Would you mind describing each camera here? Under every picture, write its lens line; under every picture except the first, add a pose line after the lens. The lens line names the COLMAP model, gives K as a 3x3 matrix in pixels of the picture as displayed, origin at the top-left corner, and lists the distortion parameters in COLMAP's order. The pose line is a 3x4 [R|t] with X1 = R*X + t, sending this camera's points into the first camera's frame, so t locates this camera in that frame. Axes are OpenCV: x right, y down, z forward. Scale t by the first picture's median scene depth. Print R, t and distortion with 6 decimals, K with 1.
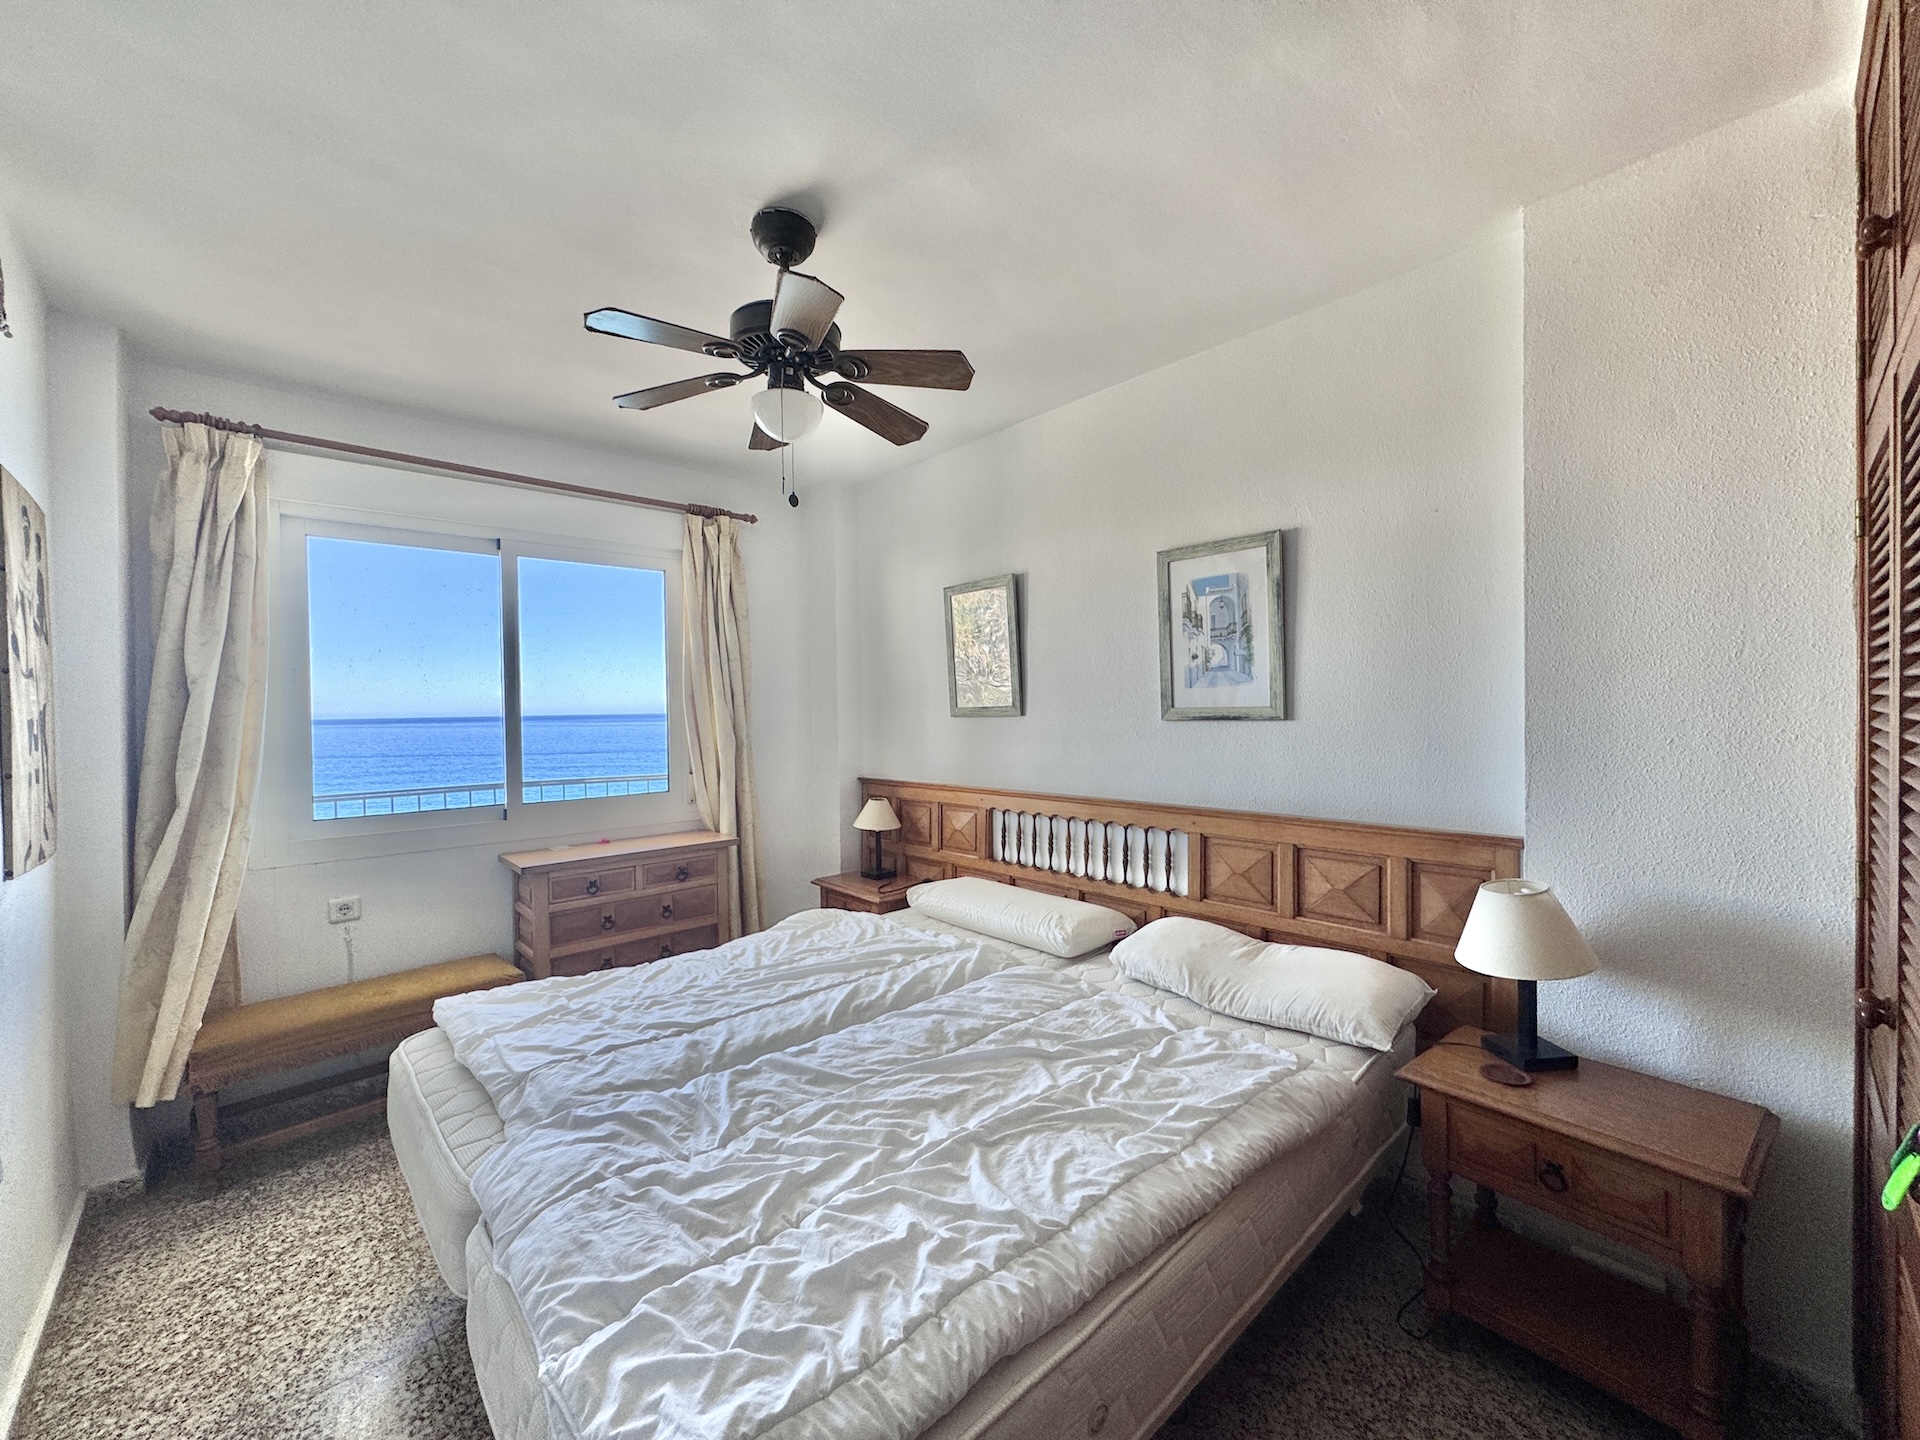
lens RADIAL K [[764.4, 0, 959.1], [0, 764.4, 718.8], [0, 0, 1]] dist [-0.003048, -0.000124]
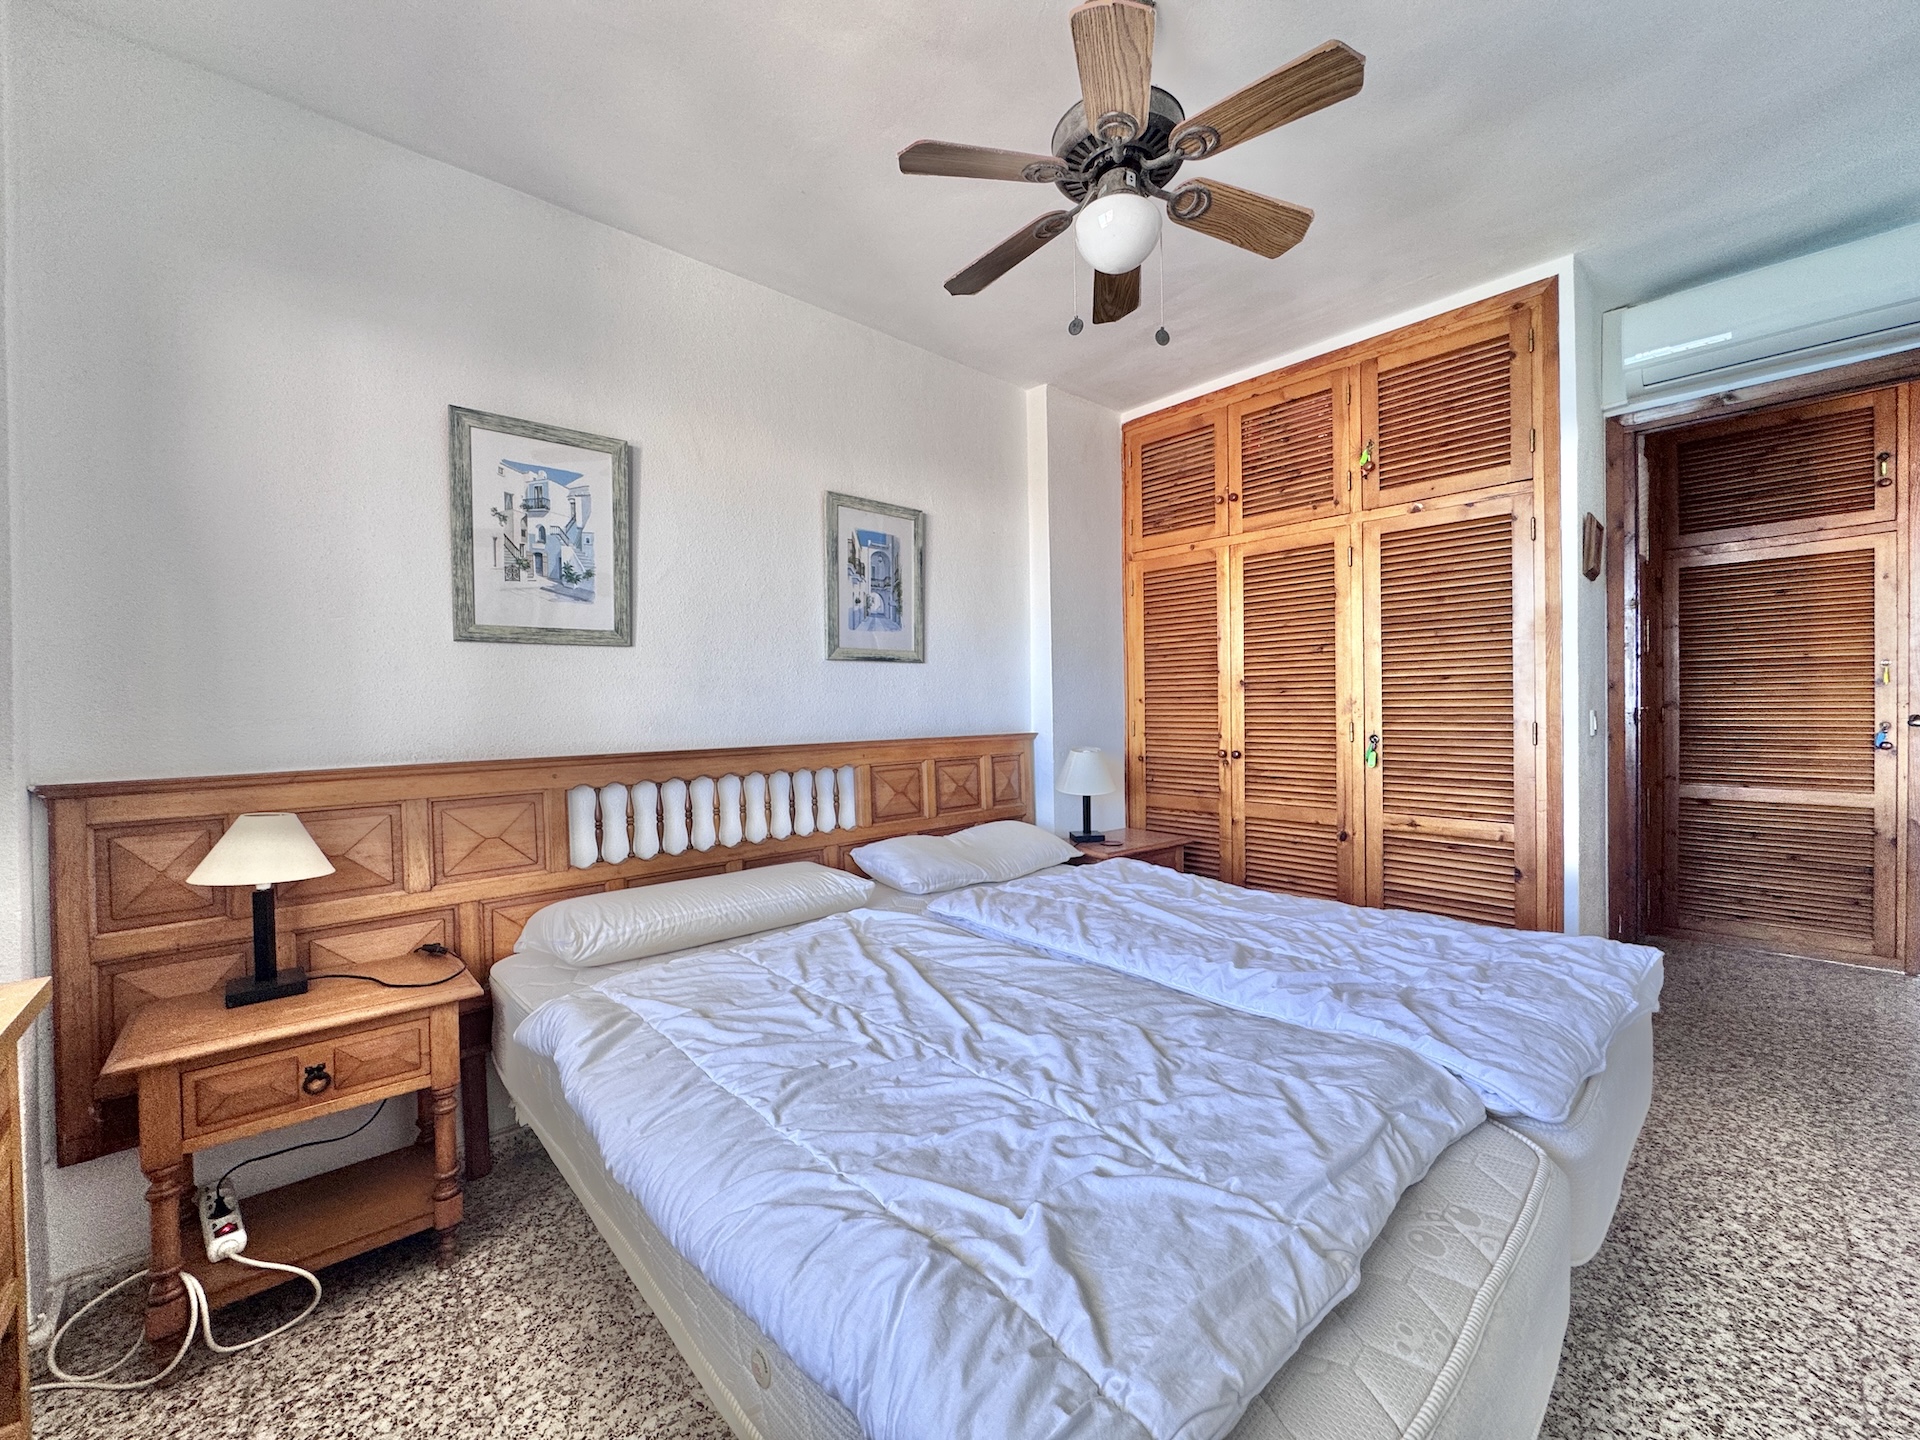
lens RADIAL K [[764.4, 0, 958.6], [0, 764.4, 713.7], [0, 0, 1]] dist [-0.003048, -0.000124]
pose [[0.001578, 0.000763, 0.999998, -0.767933], [0.026415, 0.999651, -0.000804, 0.081813], [-0.999650, 0.026417, 0.001557, 0.861861]]
